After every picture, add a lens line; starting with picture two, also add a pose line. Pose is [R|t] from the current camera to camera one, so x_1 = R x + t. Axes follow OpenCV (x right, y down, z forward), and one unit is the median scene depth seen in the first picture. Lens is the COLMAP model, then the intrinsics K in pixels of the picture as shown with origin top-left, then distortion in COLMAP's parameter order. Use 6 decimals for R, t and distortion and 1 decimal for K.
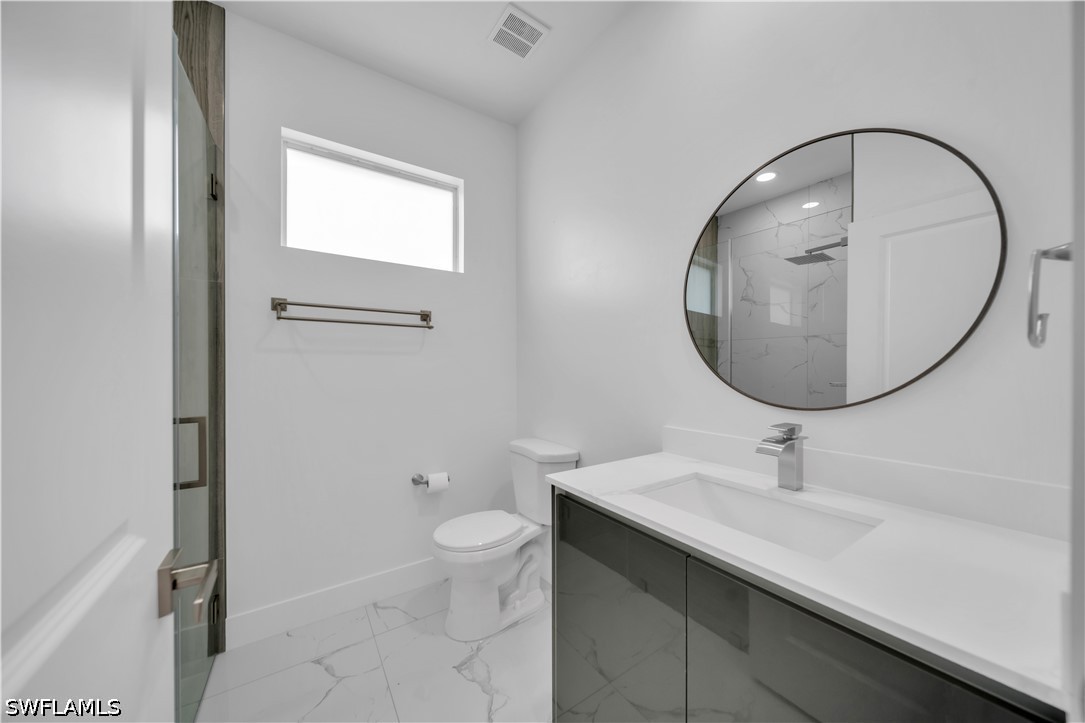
lens RADIAL K [[375.1, 0, 550.1], [0, 375.1, 365.5], [0, 0, 1]] dist [-0.000179, -0.000211]
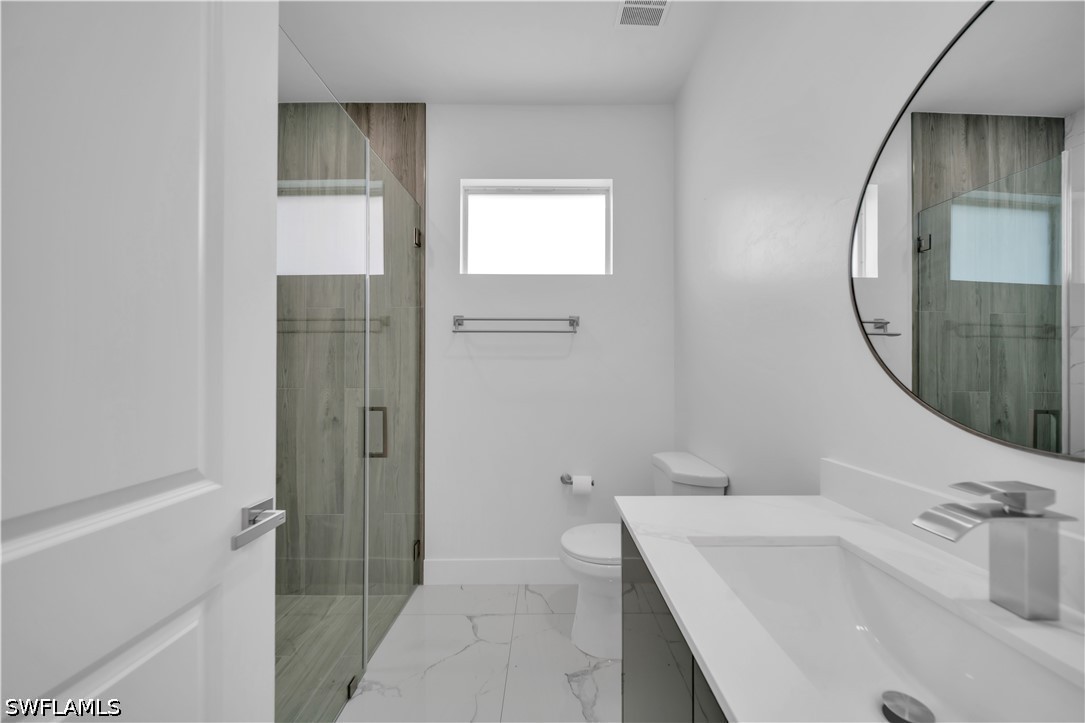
lens RADIAL K [[375.1, 0, 545.3], [0, 375.1, 366.4], [0, 0, 1]] dist [-0.000179, -0.000211]
pose [[0.830170, -0.005187, -0.557486, 0.219660], [0.001077, 0.999970, -0.007701, -0.000172], [0.557509, 0.005792, 0.830150, 0.124289]]
